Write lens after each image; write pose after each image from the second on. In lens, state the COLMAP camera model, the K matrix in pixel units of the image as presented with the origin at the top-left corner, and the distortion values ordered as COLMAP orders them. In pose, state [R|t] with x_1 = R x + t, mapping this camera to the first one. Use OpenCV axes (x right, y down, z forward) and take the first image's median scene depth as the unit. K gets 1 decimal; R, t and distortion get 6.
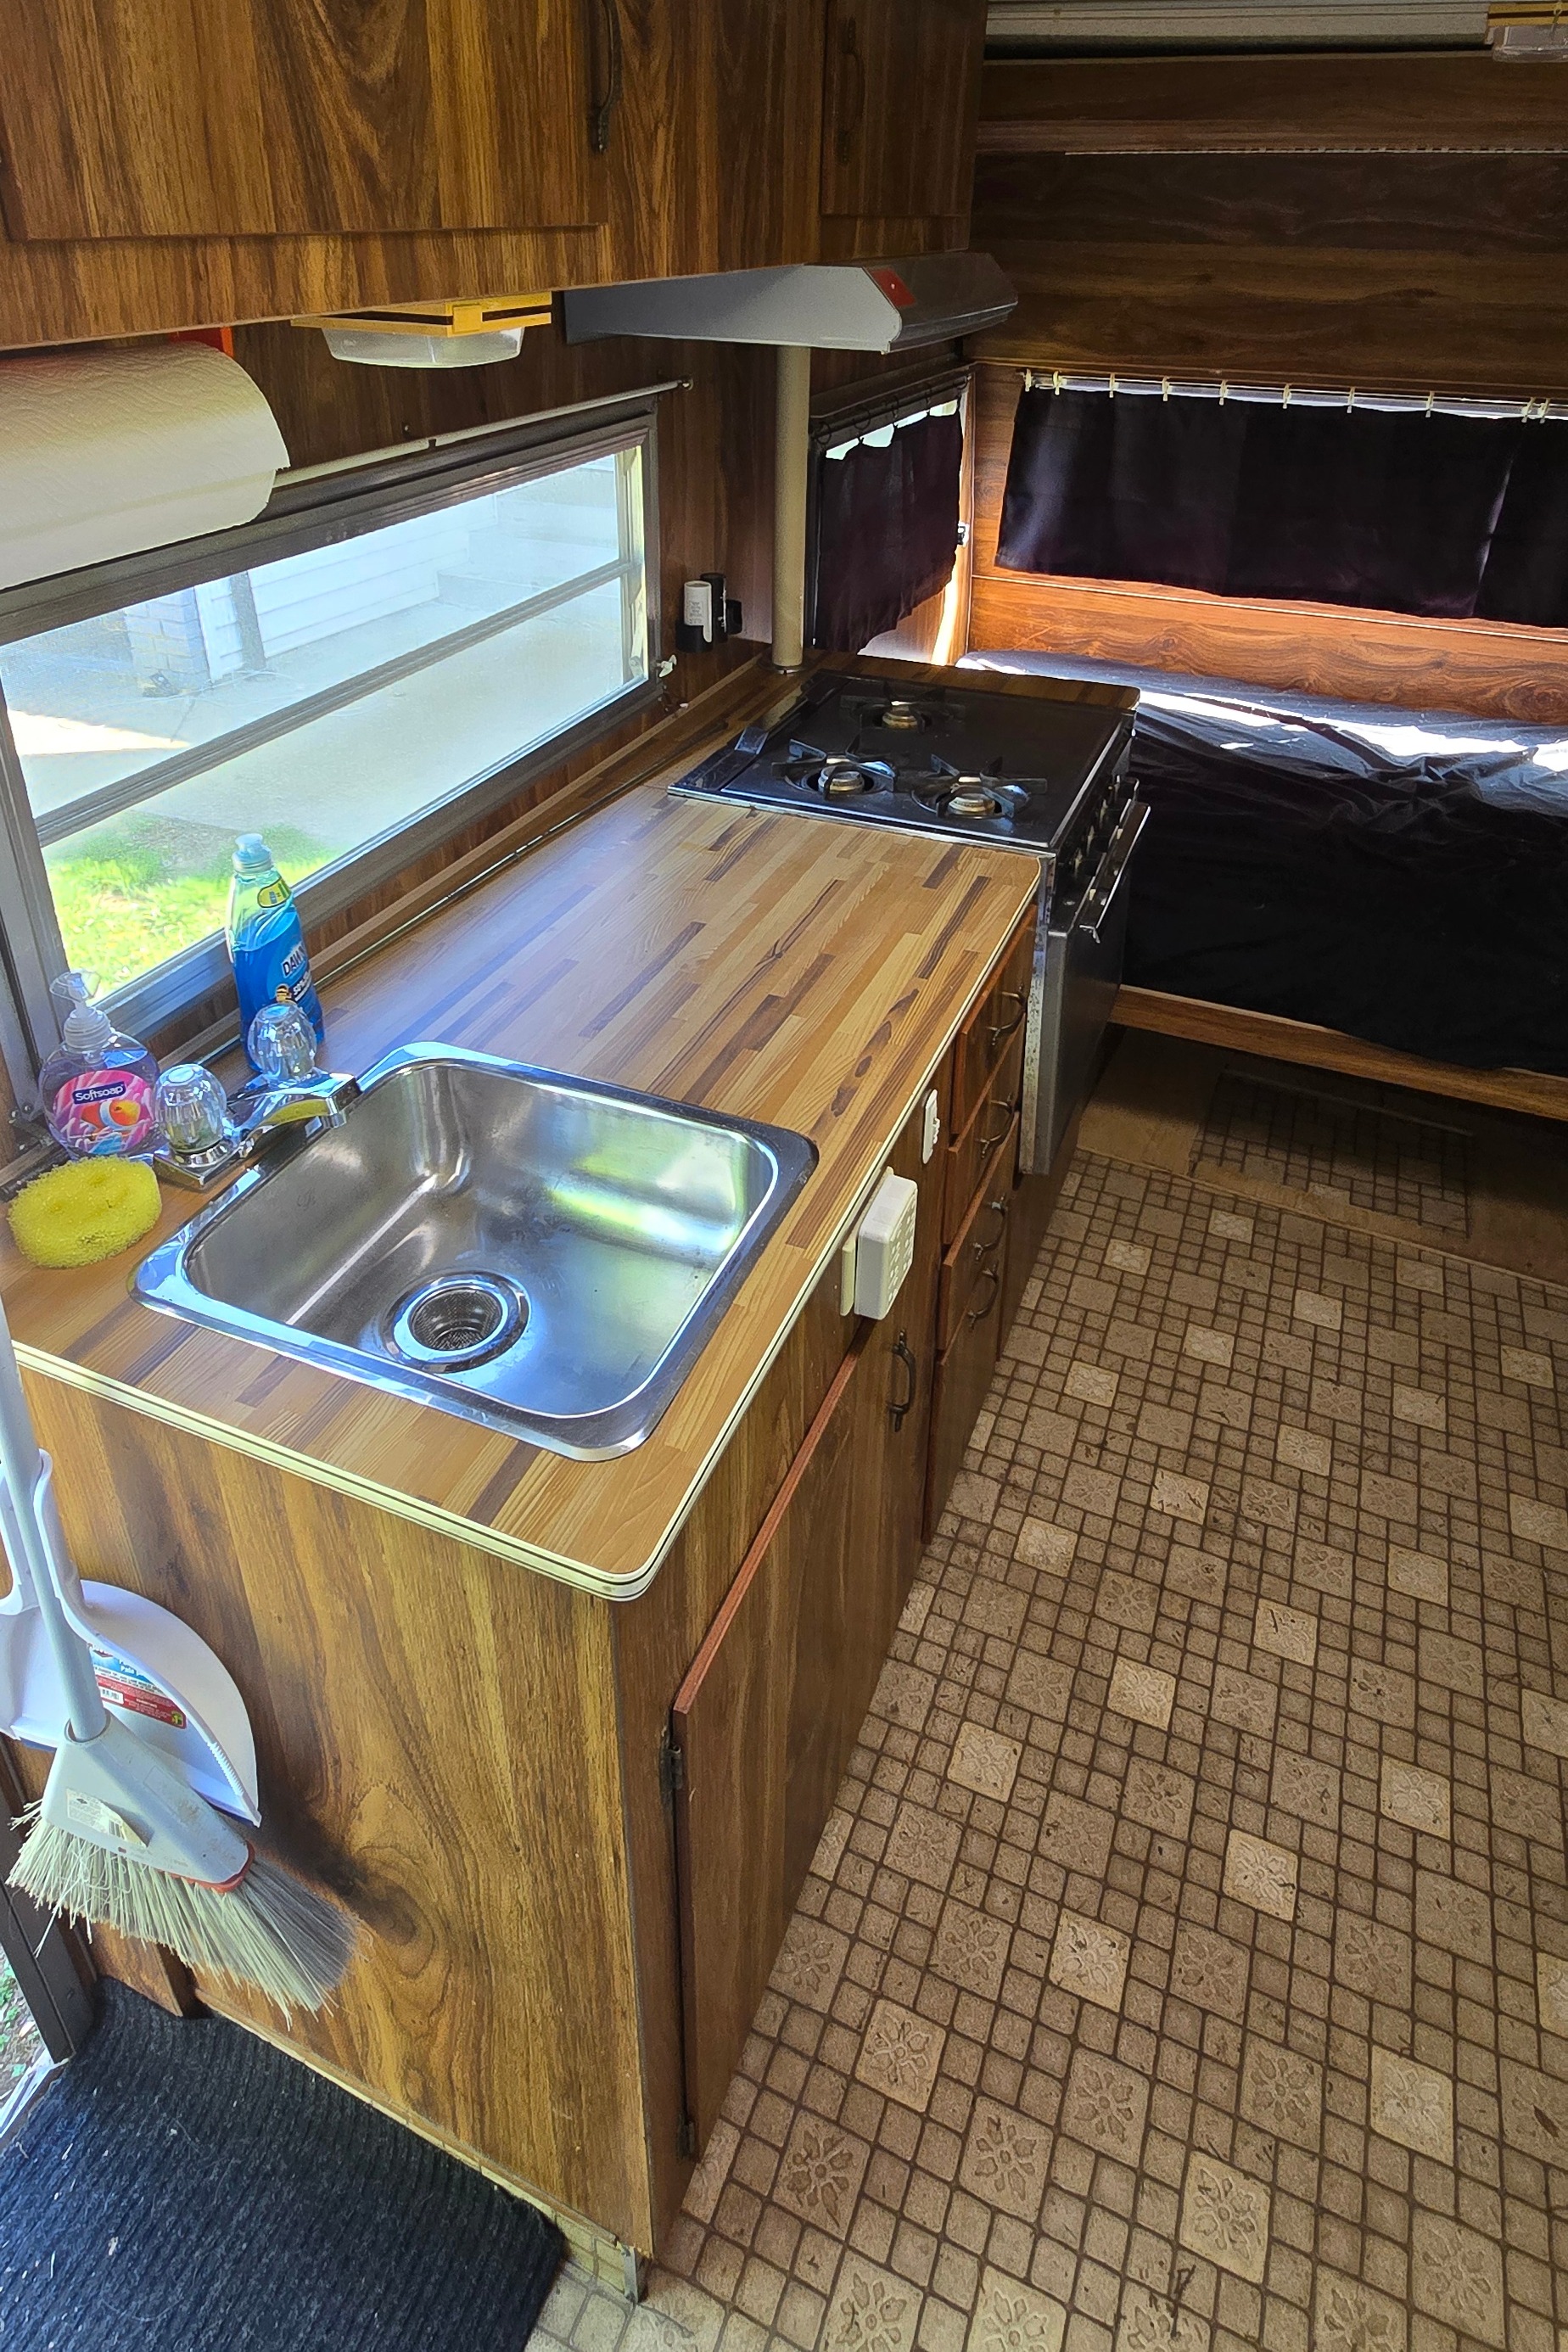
lens RADIAL K [[1384.9, 0, 776.5], [0, 1384.9, 876.3], [0, 0, 1]] dist [0.001039, -0.003309]
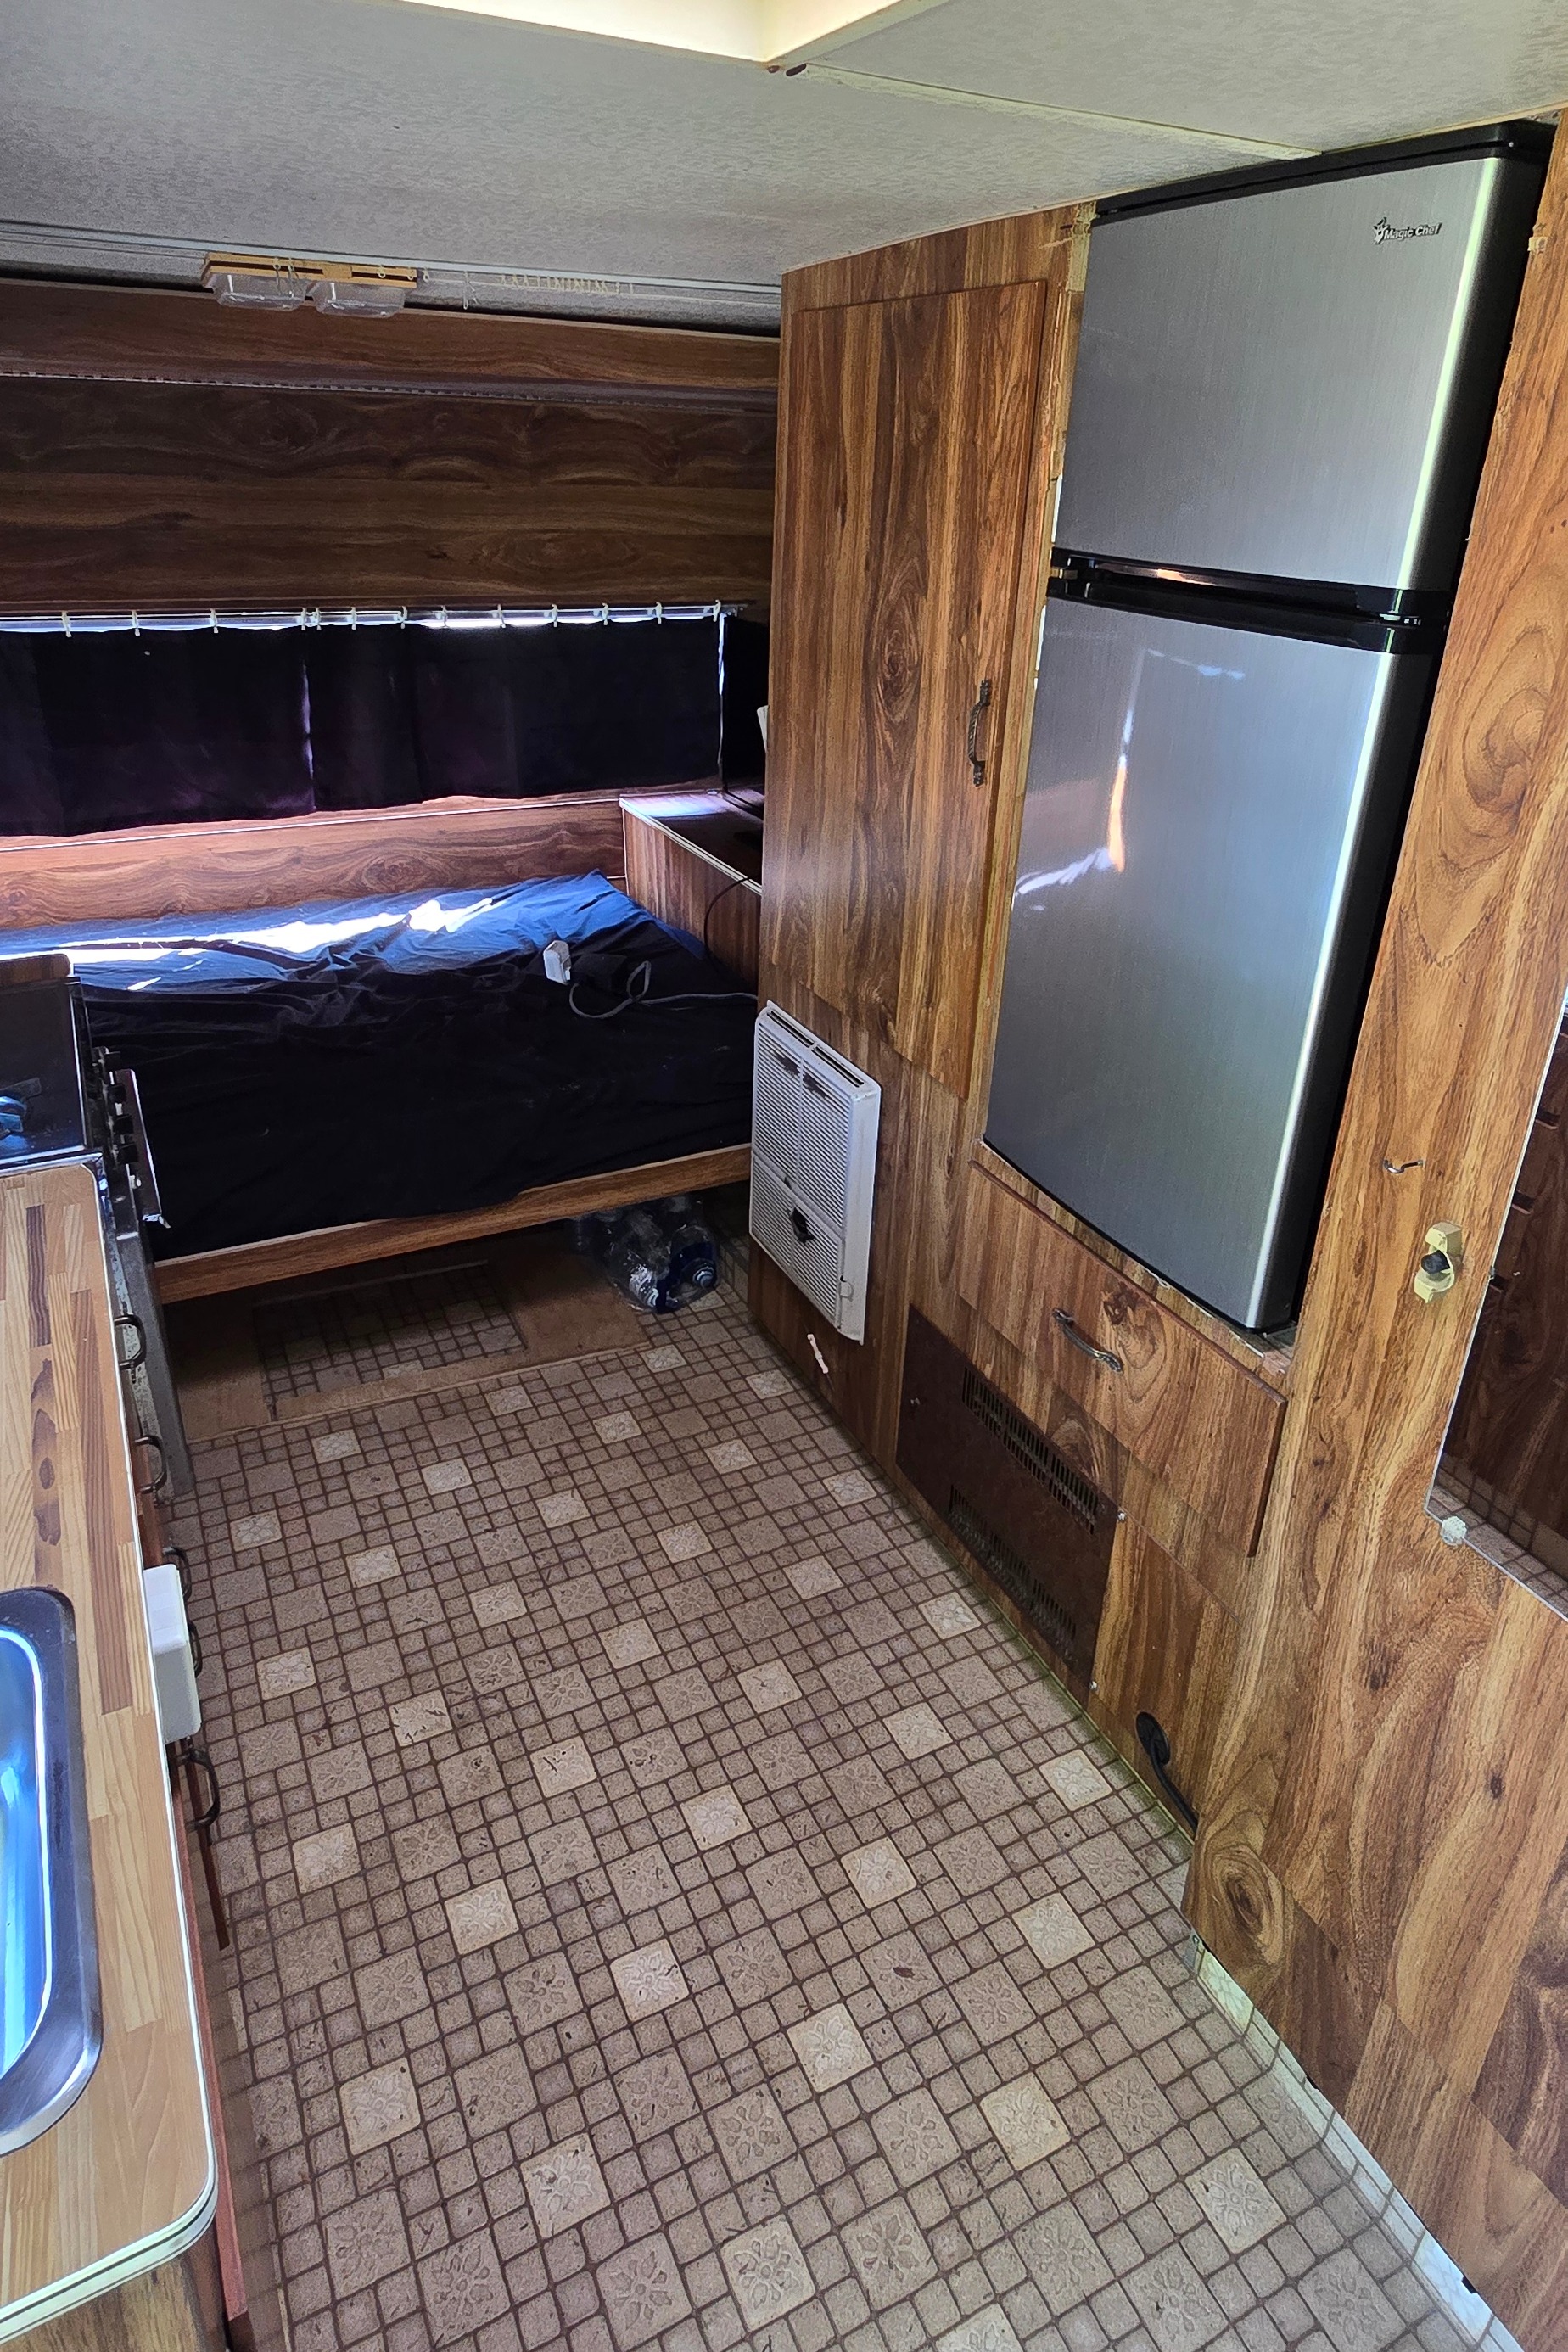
lens RADIAL K [[1382.3, 0, 779.4], [0, 1382.3, 1019.1], [0, 0, 1]] dist [0.000175, -0.004634]
pose [[0.647073, -0.282411, 0.708195, -0.083416], [0.310947, 0.945859, 0.093075, -0.030629], [-0.696138, 0.159985, 0.699855, 0.041752]]
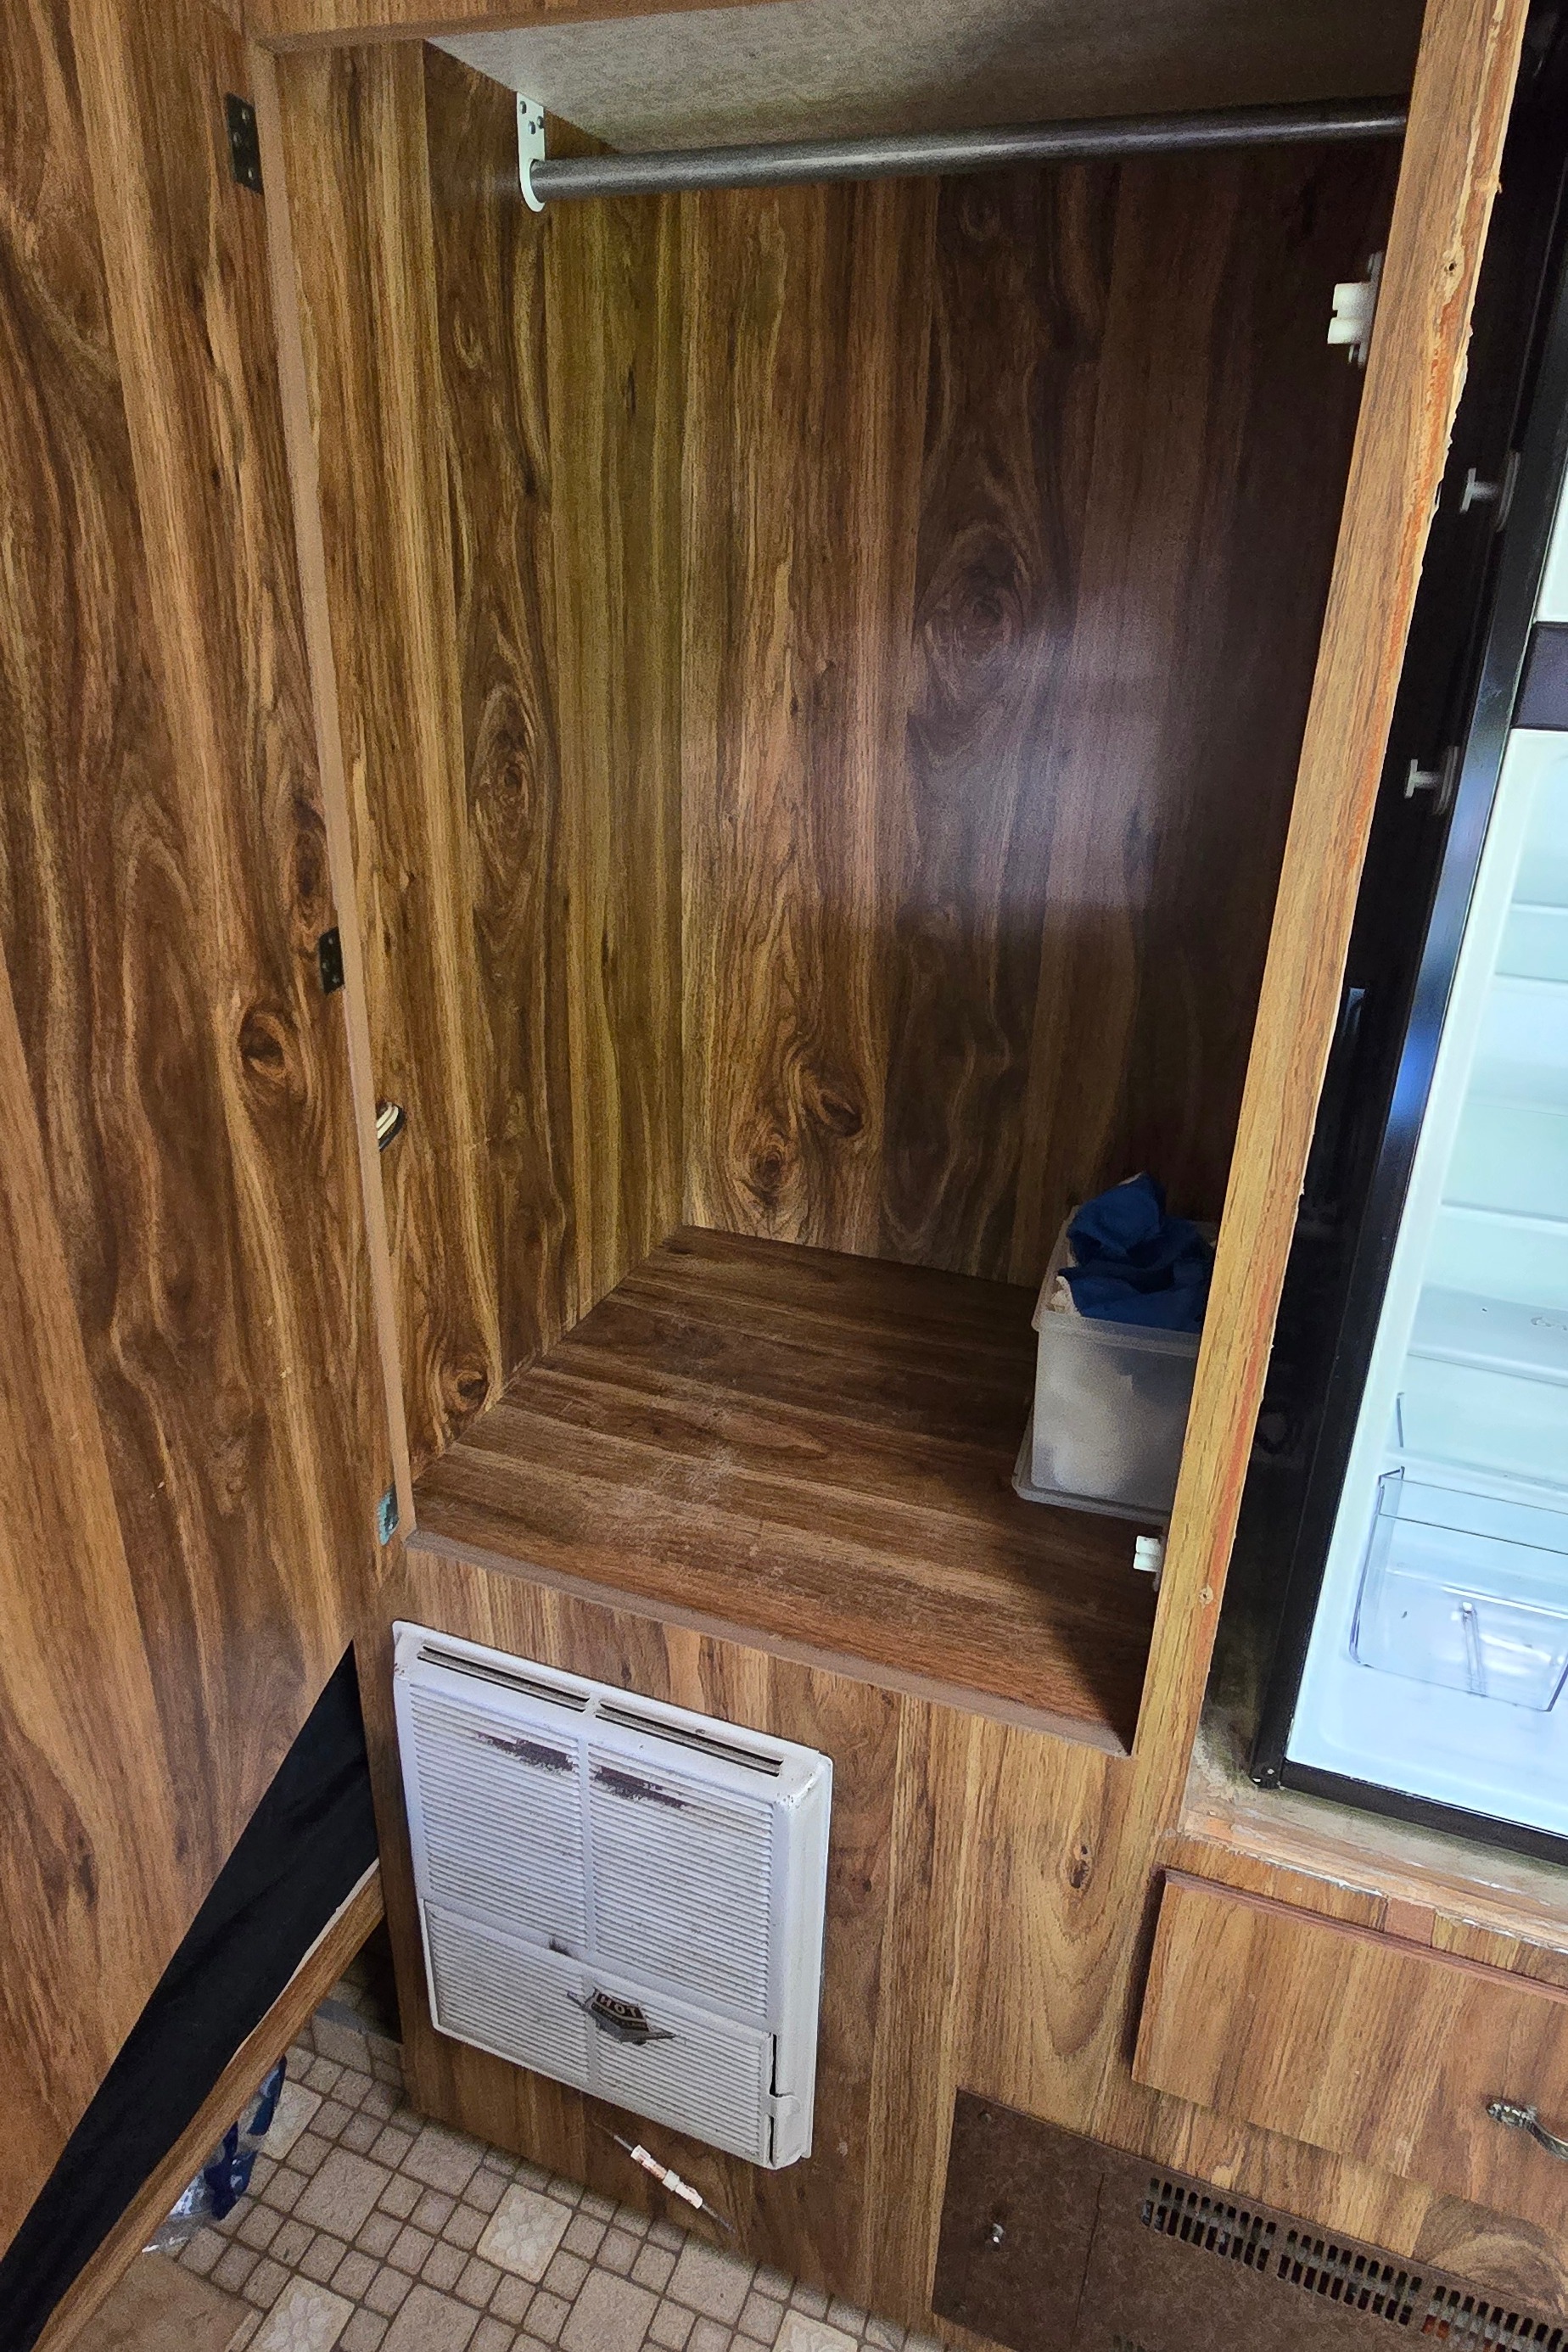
lens RADIAL K [[1382.2, 0, 774.8], [0, 1382.2, 1142.0], [0, 0, 1]] dist [0.001180, -0.003201]
pose [[-0.032238, -0.404518, 0.913961, 0.267289], [0.423481, 0.822771, 0.379095, -0.221106], [-0.905331, 0.399266, 0.144781, 0.512857]]
